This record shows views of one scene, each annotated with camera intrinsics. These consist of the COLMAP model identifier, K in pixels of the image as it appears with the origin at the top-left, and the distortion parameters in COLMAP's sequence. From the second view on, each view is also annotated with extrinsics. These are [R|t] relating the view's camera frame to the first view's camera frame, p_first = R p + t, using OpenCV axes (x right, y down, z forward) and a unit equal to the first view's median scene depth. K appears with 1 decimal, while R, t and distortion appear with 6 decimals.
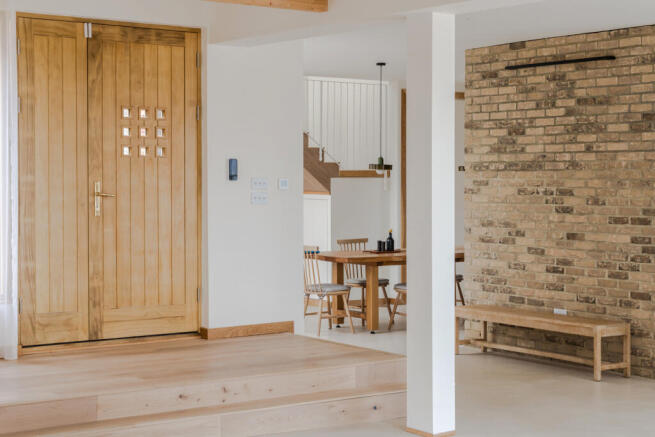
lens RADIAL K [[1155.4, 0, 324.6], [0, 1155.4, 200.2], [0, 0, 1]] dist [-0.007875, 0.000000]
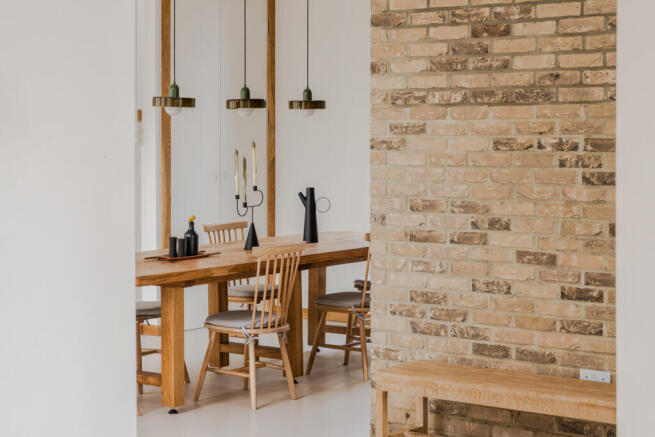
lens RADIAL K [[1312.3, 0, 324.2], [0, 1312.3, 159.8], [0, 0, 1]] dist [0.062321, 0.000000]
pose [[0.951311, -0.007475, 0.308143, -0.089174], [0.008073, 0.999967, -0.000667, -0.000804], [-0.308128, 0.003123, 0.951340, 0.454853]]
